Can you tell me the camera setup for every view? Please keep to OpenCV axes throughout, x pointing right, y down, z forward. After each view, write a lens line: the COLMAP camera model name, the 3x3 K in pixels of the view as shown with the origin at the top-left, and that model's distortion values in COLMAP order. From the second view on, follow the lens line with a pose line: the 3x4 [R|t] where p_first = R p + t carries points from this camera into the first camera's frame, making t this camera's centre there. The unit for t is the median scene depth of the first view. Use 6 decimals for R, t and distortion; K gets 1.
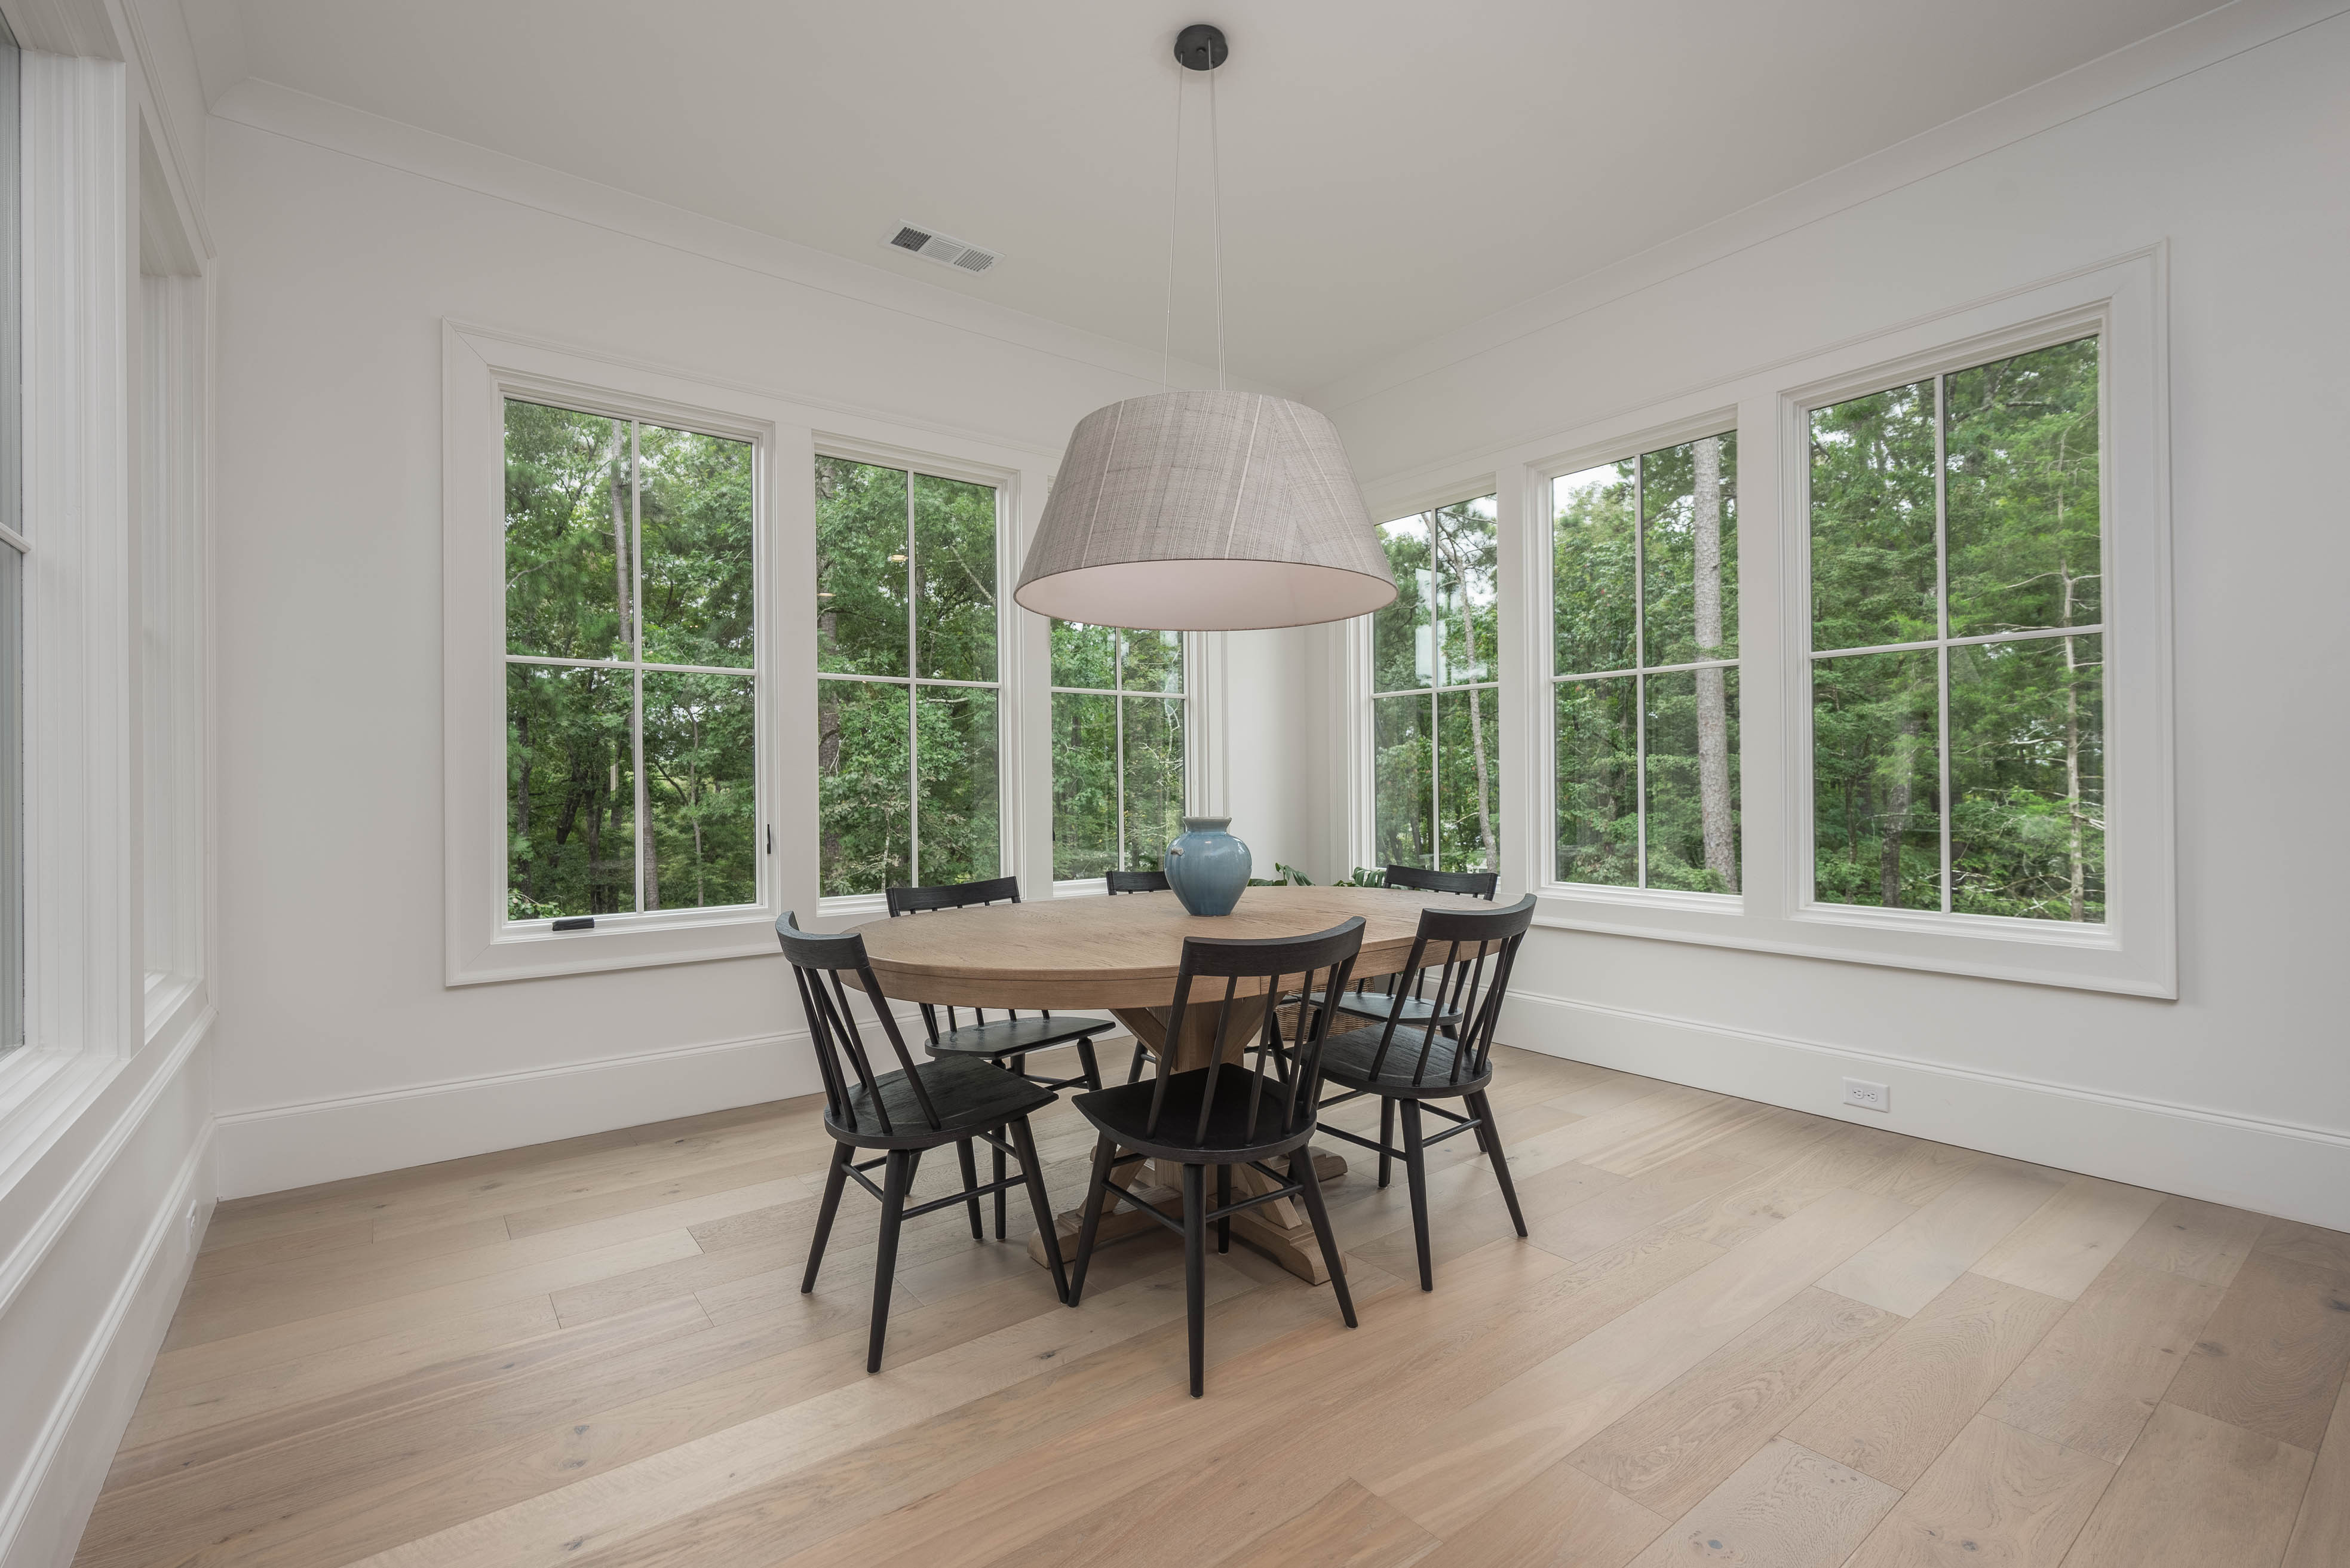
lens RADIAL K [[1052.0, 0, 1179.4], [0, 1052.0, 778.9], [0, 0, 1]] dist [-0.000394, 0.000024]
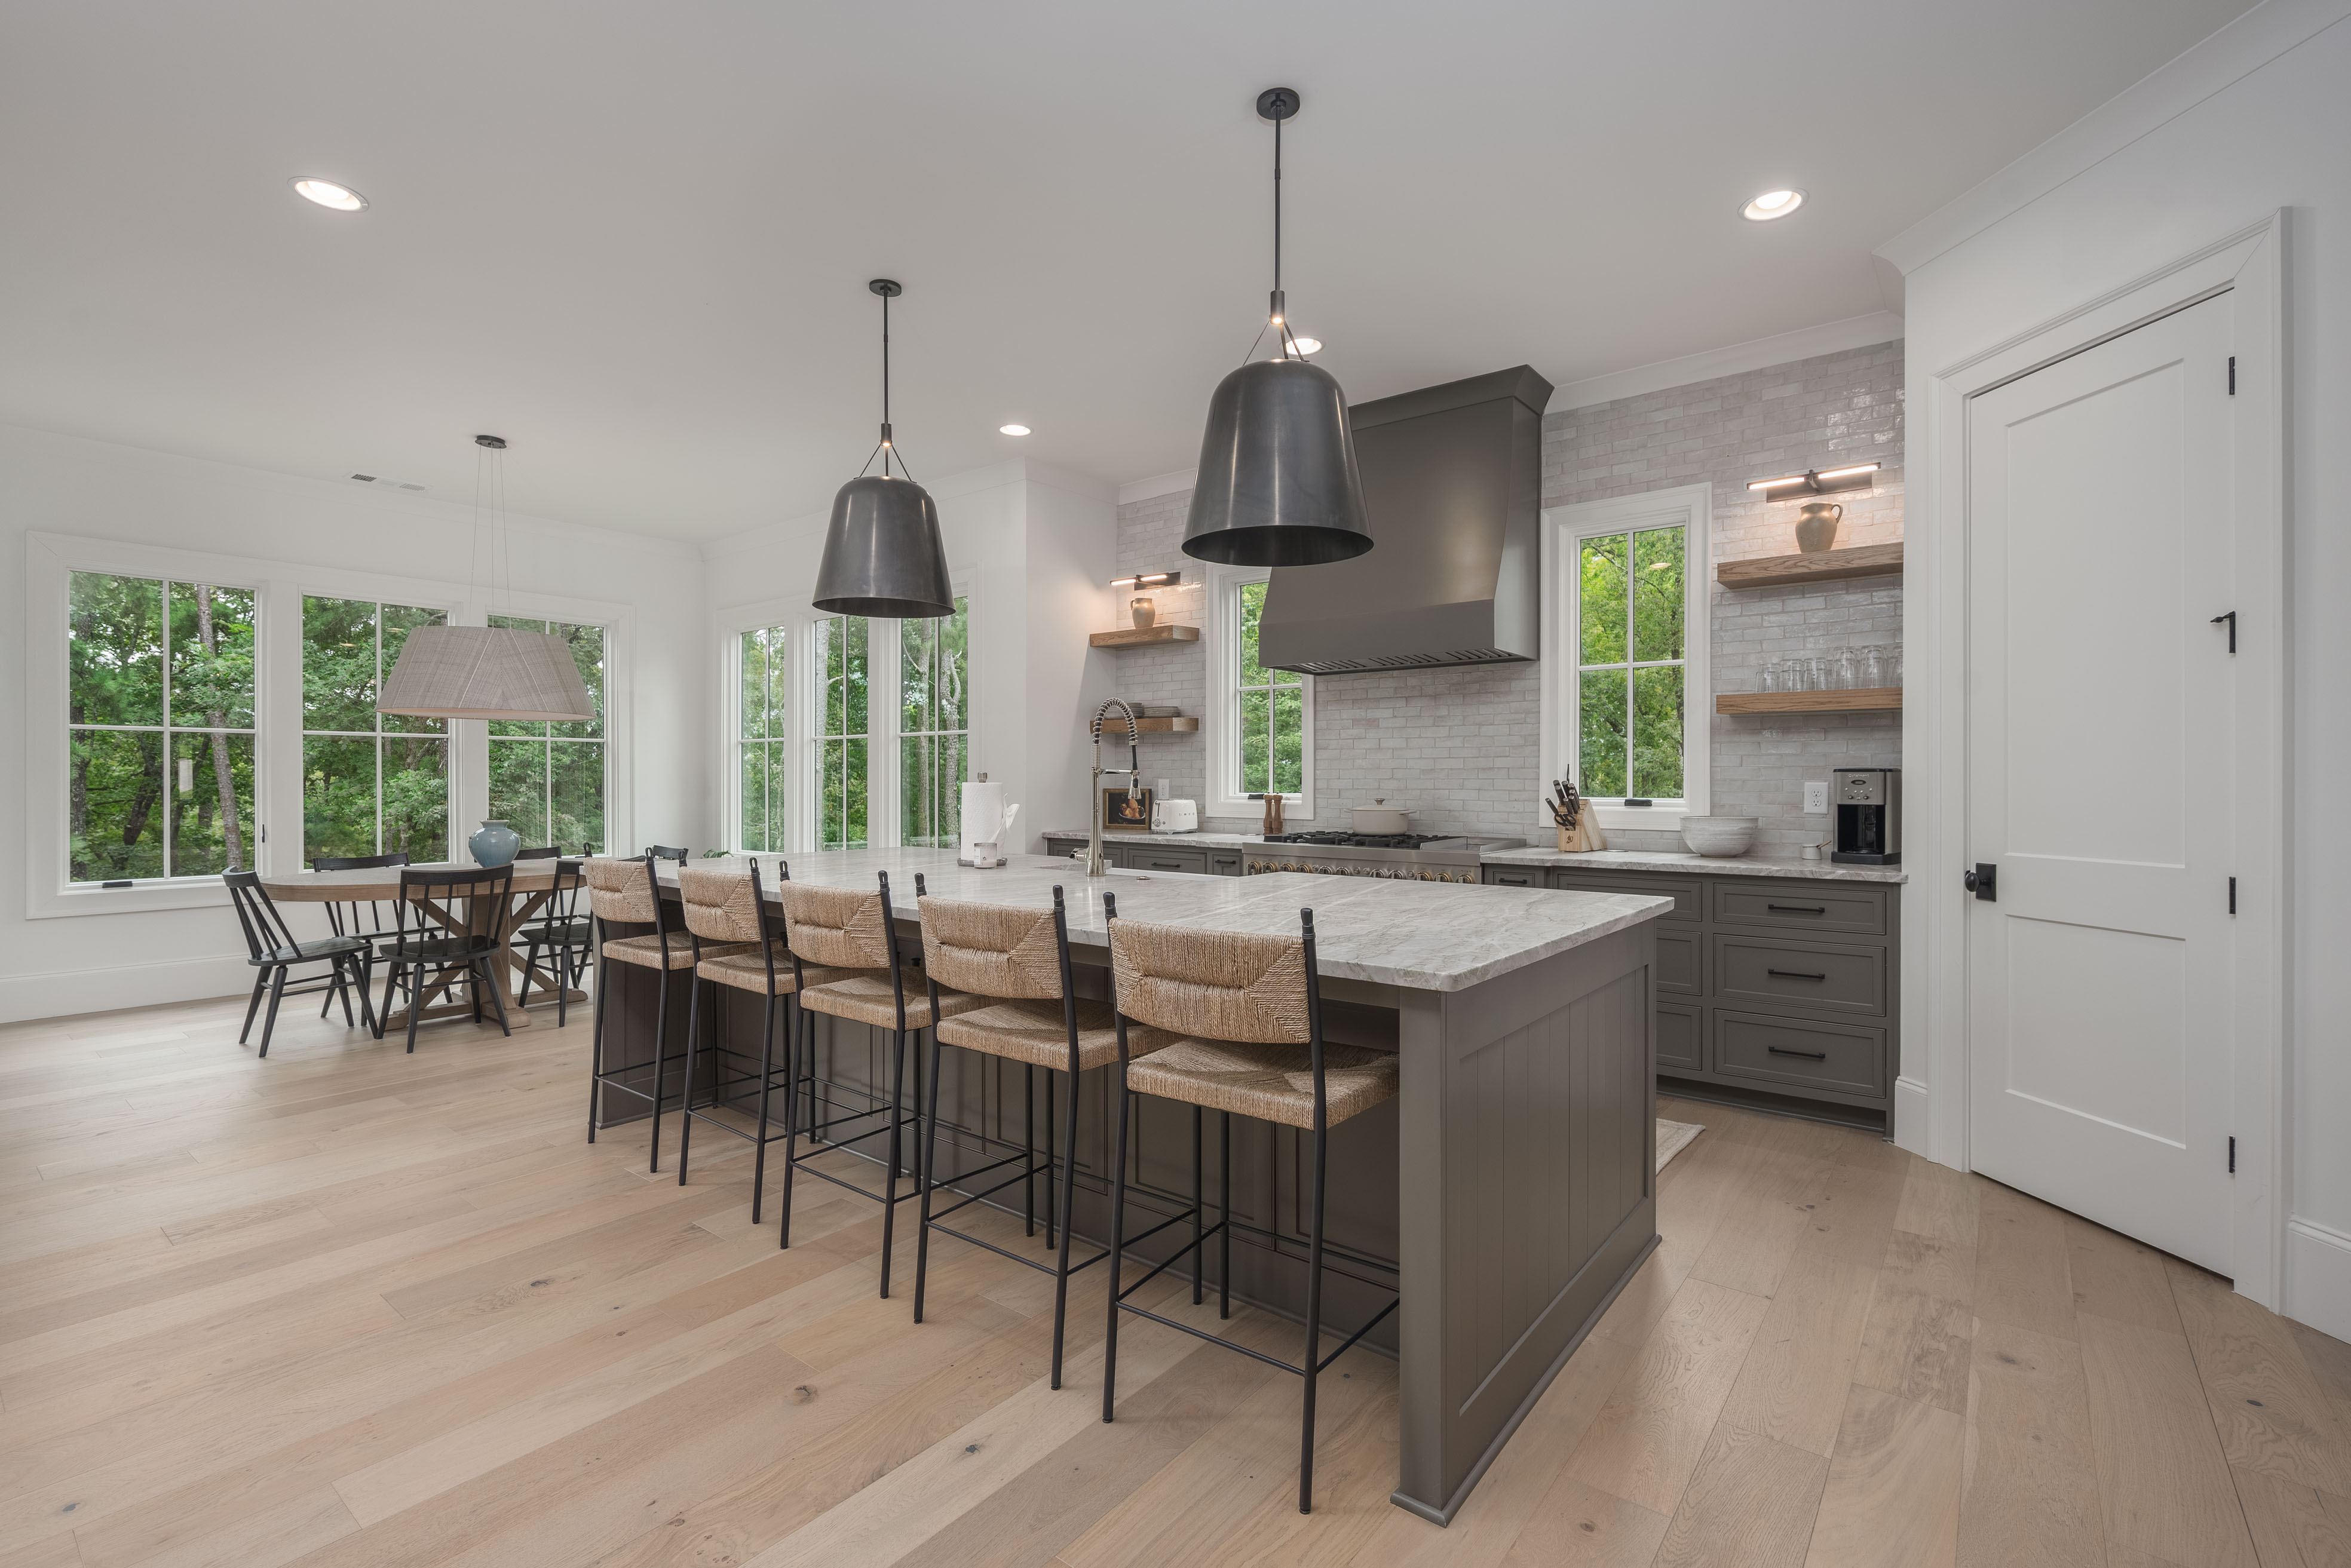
lens RADIAL K [[1065.6, 0, 1181.2], [0, 1065.6, 784.0], [0, 0, 1]] dist [0.000006, -0.000153]
pose [[0.970024, 0.008882, 0.242846, 0.626345], [-0.010593, 0.999927, 0.005740, -0.045997], [-0.242778, -0.008141, 0.970048, -1.012052]]
